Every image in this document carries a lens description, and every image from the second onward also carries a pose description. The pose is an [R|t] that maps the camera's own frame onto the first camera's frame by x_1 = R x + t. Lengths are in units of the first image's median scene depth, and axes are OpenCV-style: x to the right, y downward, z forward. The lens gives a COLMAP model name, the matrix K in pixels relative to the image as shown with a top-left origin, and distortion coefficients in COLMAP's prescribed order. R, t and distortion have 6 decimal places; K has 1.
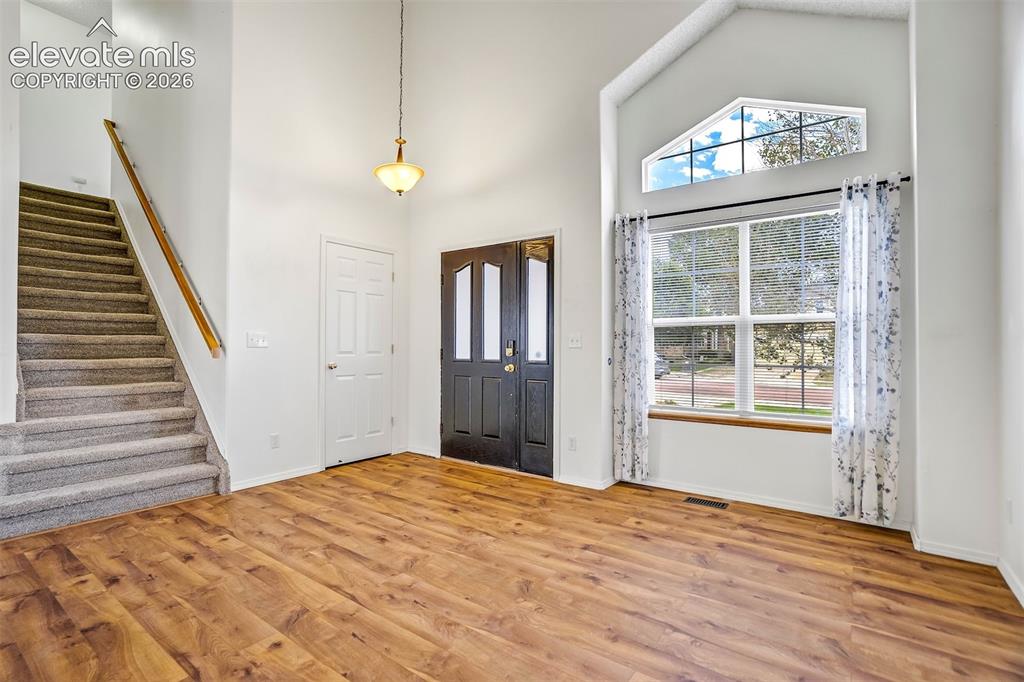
lens RADIAL K [[480.4, 0, 512.1], [0, 480.4, 338.0], [0, 0, 1]] dist [-0.028453, 0.014328]
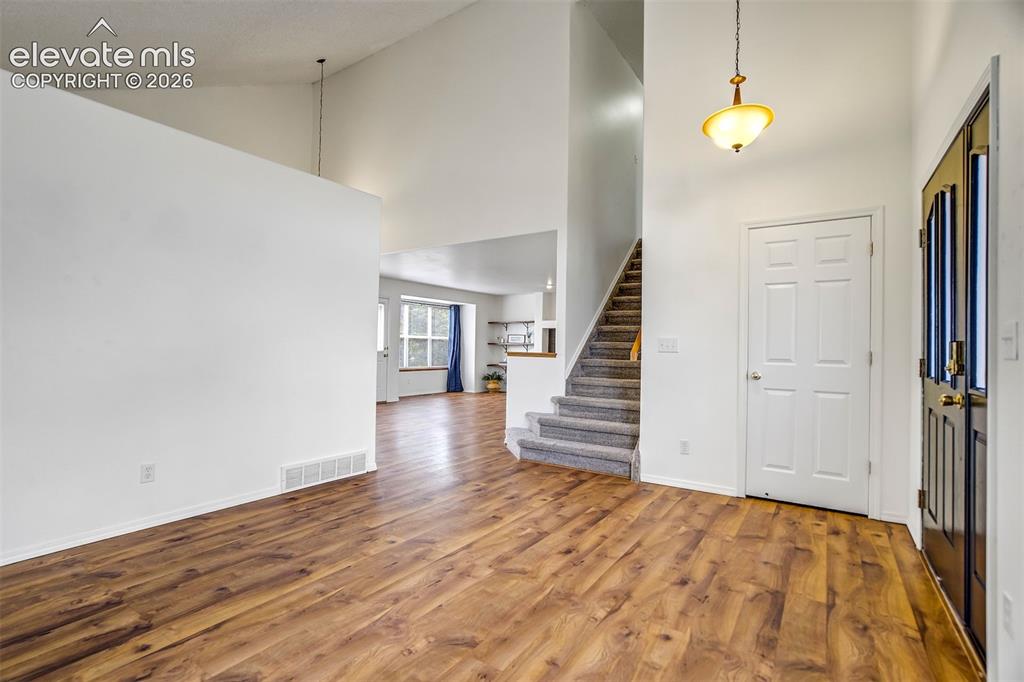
lens RADIAL K [[480.4, 0, 511.2], [0, 480.4, 349.2], [0, 0, 1]] dist [-0.028453, 0.014328]
pose [[0.038195, 0.000458, -0.999270, 0.609884], [0.005188, 0.999986, 0.000657, 0.011412], [0.999257, -0.005209, 0.038192, 0.758296]]
